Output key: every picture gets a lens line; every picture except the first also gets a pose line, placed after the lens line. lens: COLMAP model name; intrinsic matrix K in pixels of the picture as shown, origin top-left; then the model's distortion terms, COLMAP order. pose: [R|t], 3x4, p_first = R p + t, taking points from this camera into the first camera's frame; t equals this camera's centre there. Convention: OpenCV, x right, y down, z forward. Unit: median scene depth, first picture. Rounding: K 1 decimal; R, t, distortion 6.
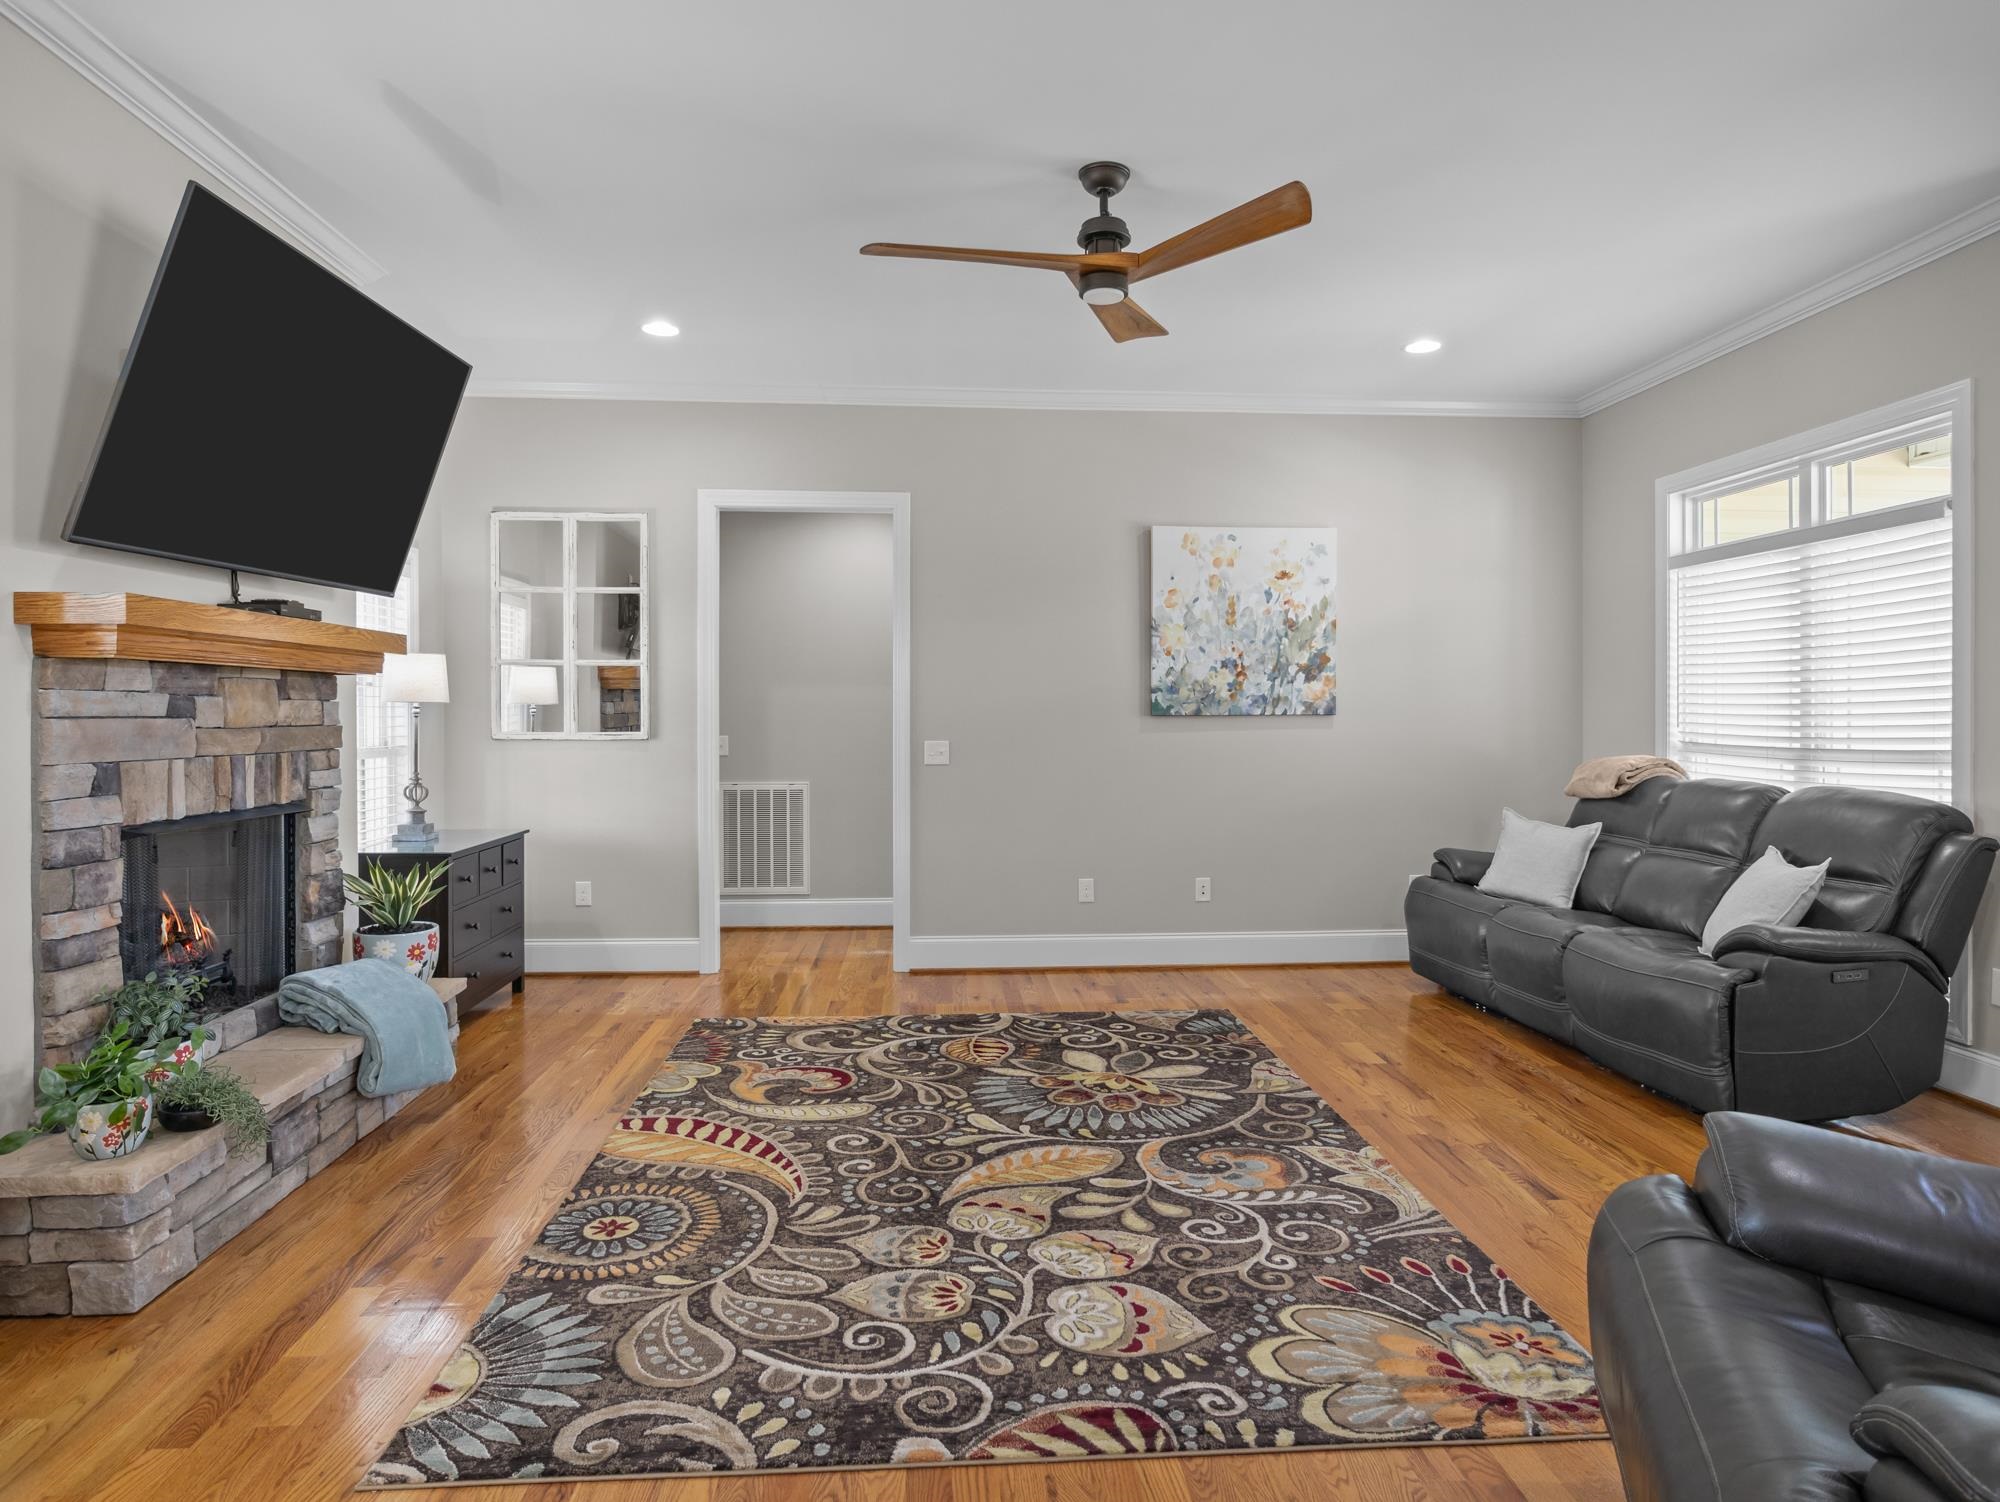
lens RADIAL K [[1174.2, 0, 996.9], [0, 1174.2, 707.7], [0, 0, 1]] dist [-0.003565, 0.000081]
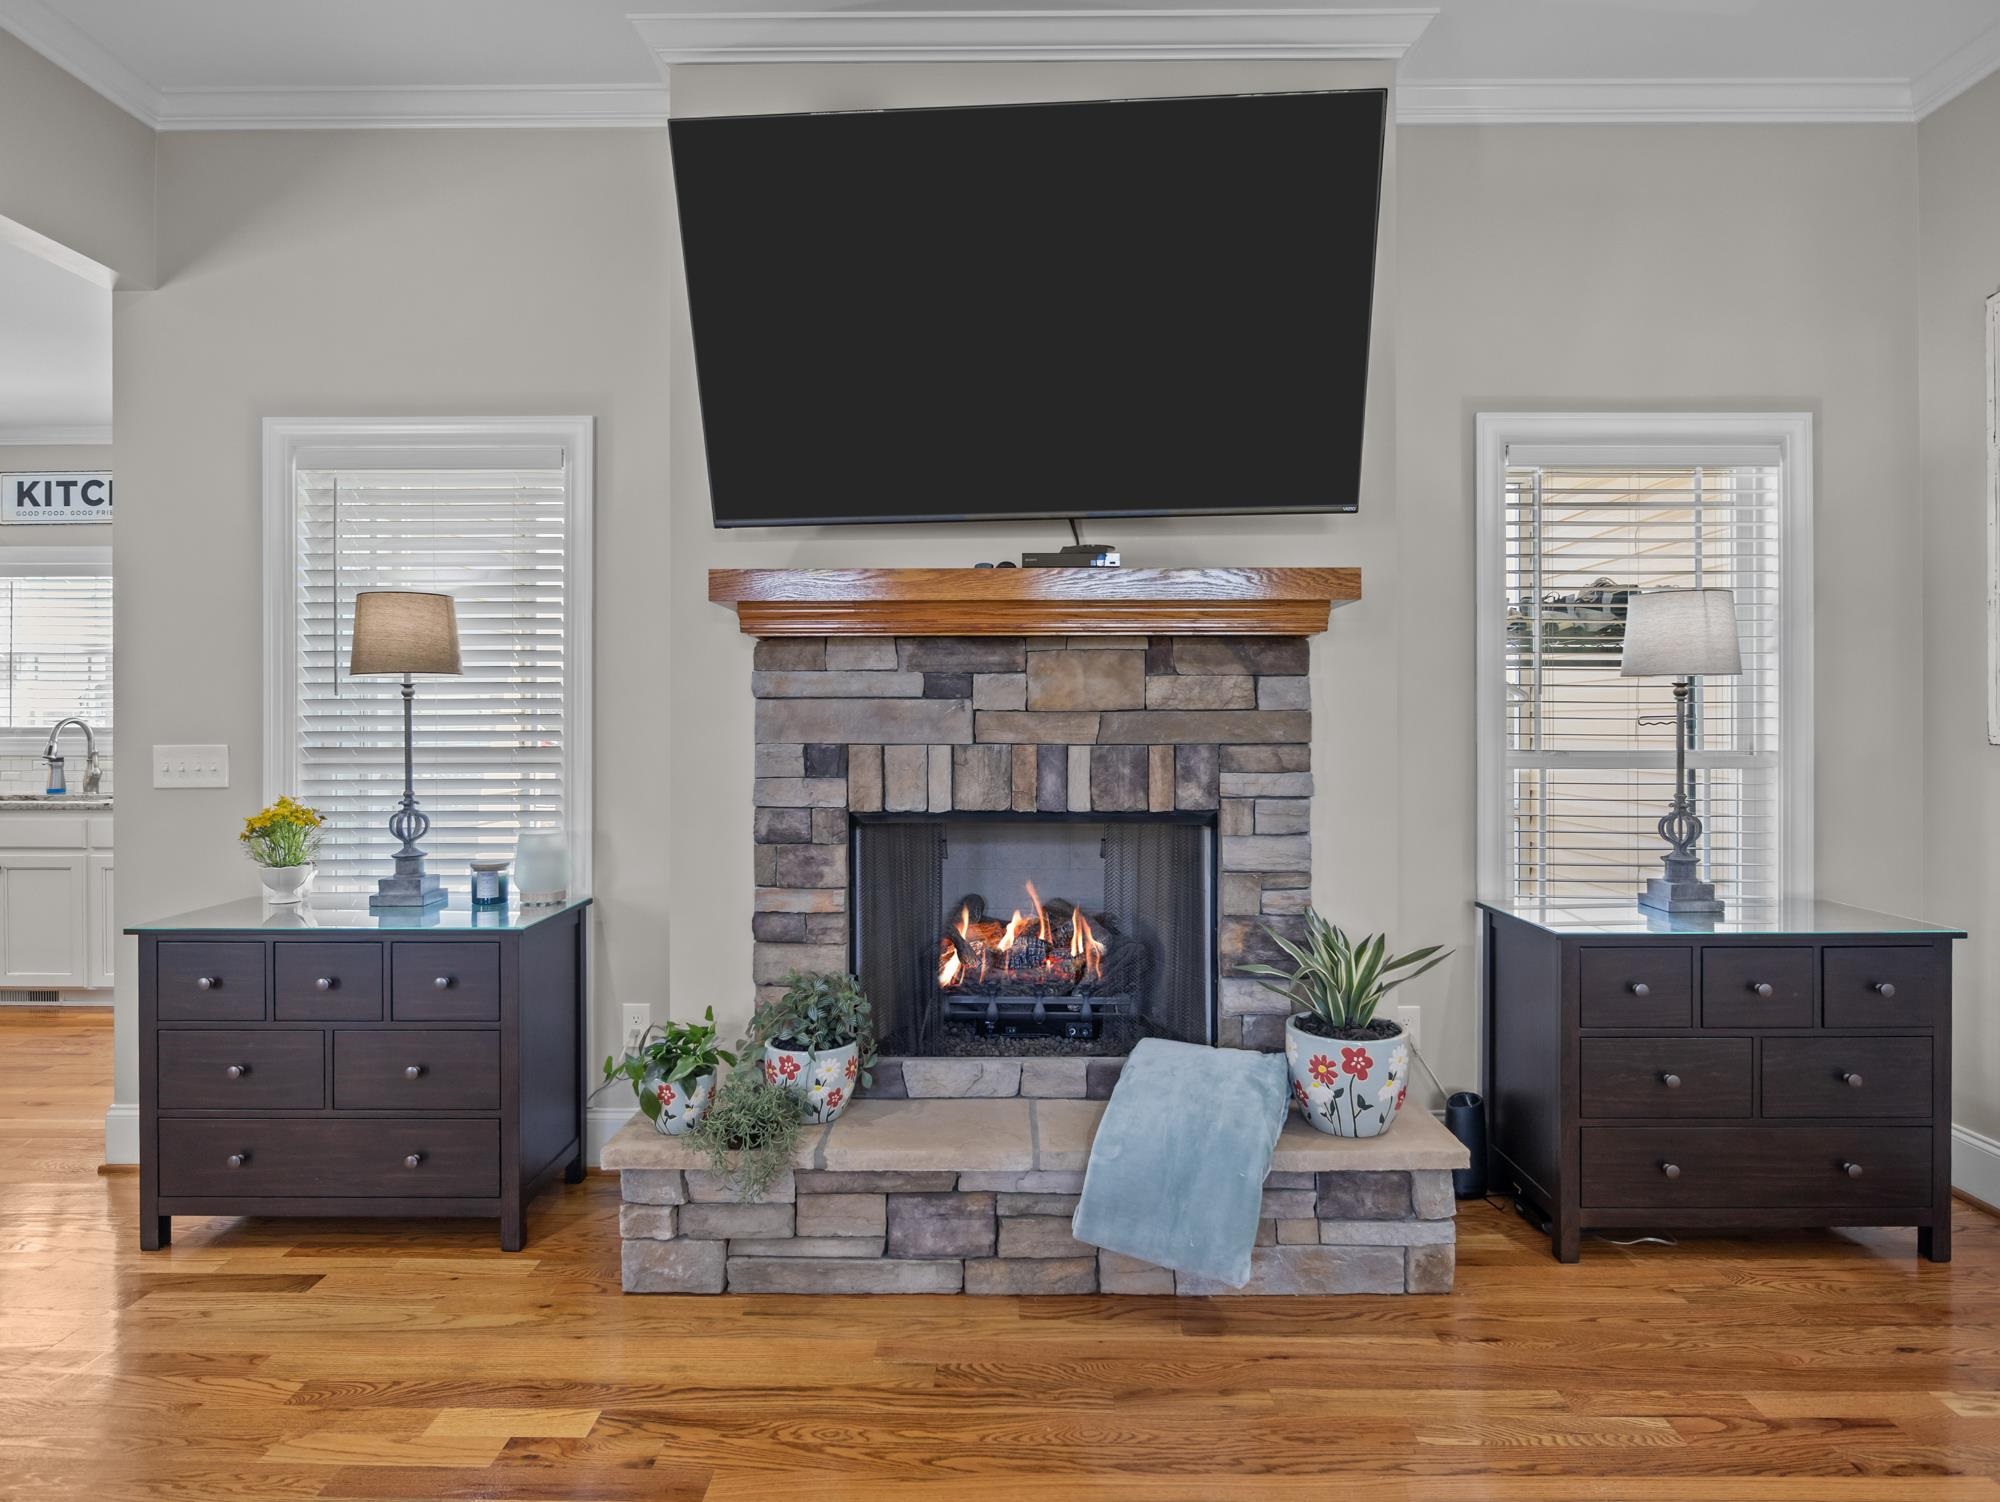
lens RADIAL K [[1127.4, 0, 1006.3], [0, 1127.4, 721.2], [0, 0, 1]] dist [-0.007241, 0.002077]
pose [[-0.062494, 0.001932, -0.998043, 0.160105], [0.004804, 0.999987, 0.001635, 0.025105], [0.998034, -0.004693, -0.062502, 1.131840]]
